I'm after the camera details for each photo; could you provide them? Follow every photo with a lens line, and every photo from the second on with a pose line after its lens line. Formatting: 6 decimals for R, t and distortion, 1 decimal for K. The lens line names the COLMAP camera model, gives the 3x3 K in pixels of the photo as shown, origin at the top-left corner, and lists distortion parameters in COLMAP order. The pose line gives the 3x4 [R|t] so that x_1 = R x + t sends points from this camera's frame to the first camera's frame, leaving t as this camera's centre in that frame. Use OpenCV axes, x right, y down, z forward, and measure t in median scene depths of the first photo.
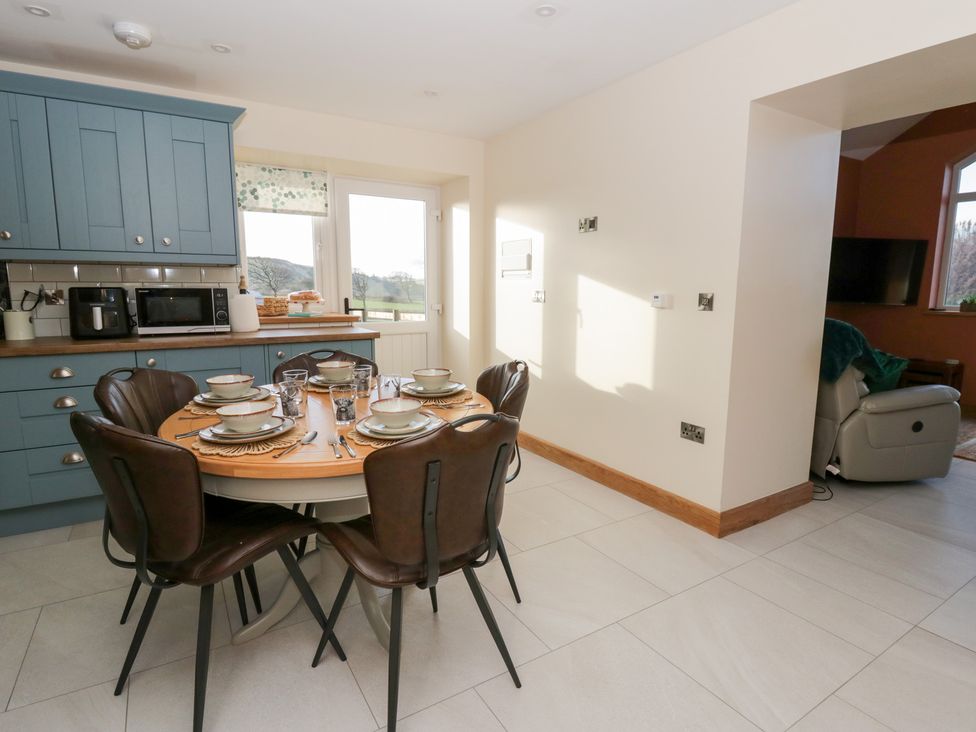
lens RADIAL K [[519.4, 0, 498.8], [0, 519.4, 350.4], [0, 0, 1]] dist [0.005901, -0.014961]
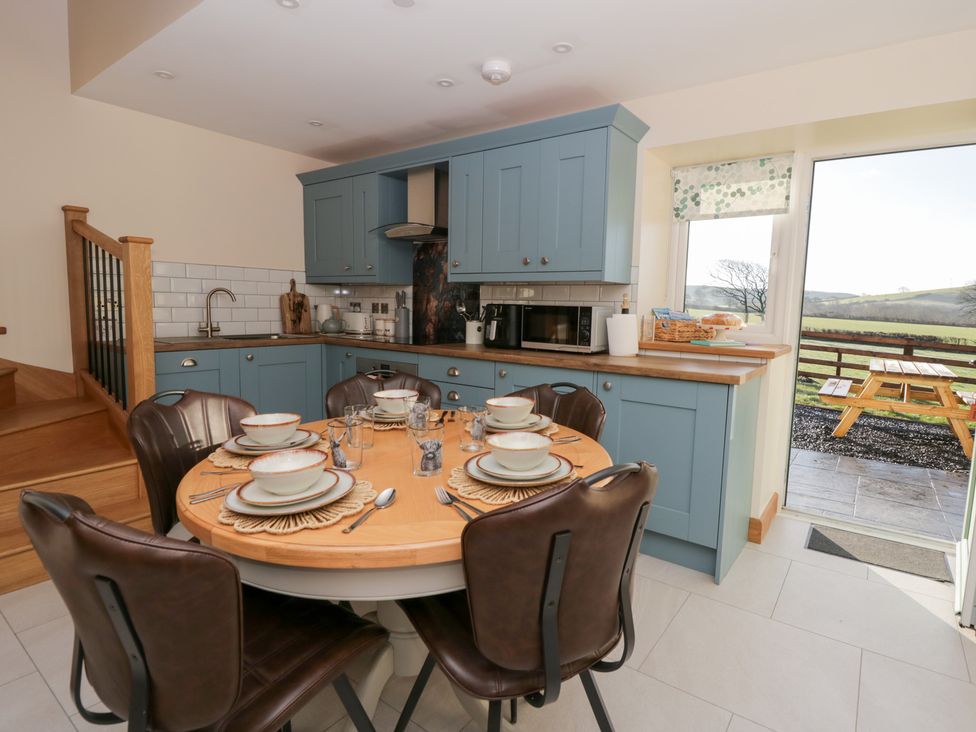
lens RADIAL K [[520.6, 0, 494.3], [0, 520.6, 354.9], [0, 0, 1]] dist [0.004939, -0.011859]
pose [[0.366360, 0.093576, -0.925756, 0.225547], [-0.134435, 0.989814, 0.046850, -0.043481], [0.920710, 0.107290, 0.375209, 0.396846]]
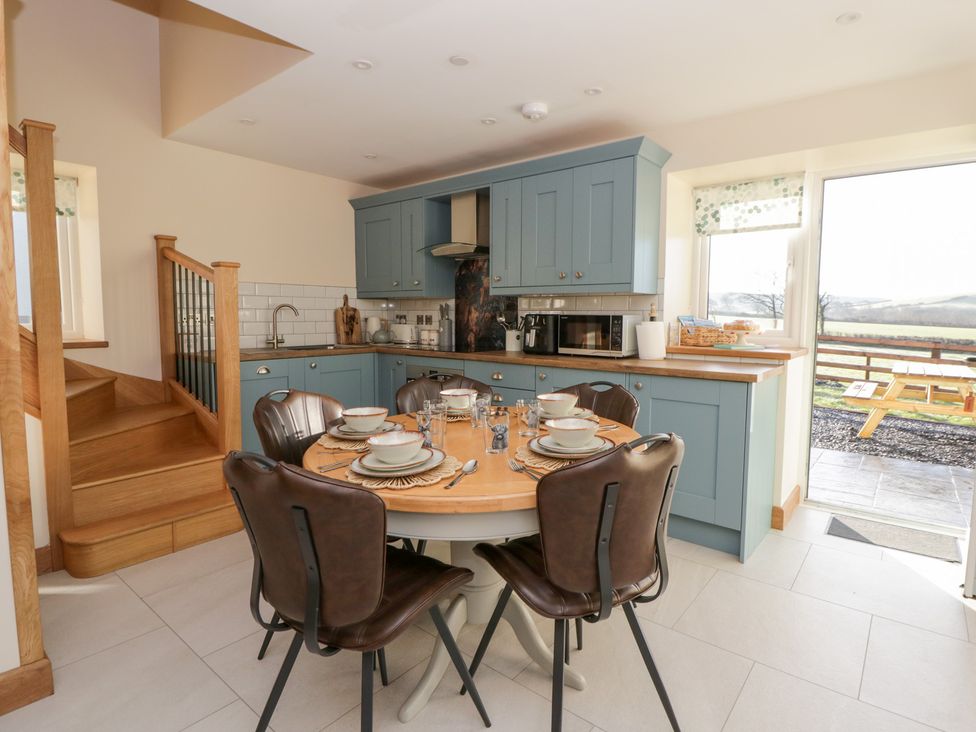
lens RADIAL K [[519.4, 0, 498.8], [0, 519.4, 350.4], [0, 0, 1]] dist [0.005901, -0.014961]
pose [[0.330182, 0.063275, -0.941794, 0.296782], [-0.120191, 0.992447, 0.024541, -0.037017], [0.936234, 0.105092, 0.335294, 0.342332]]
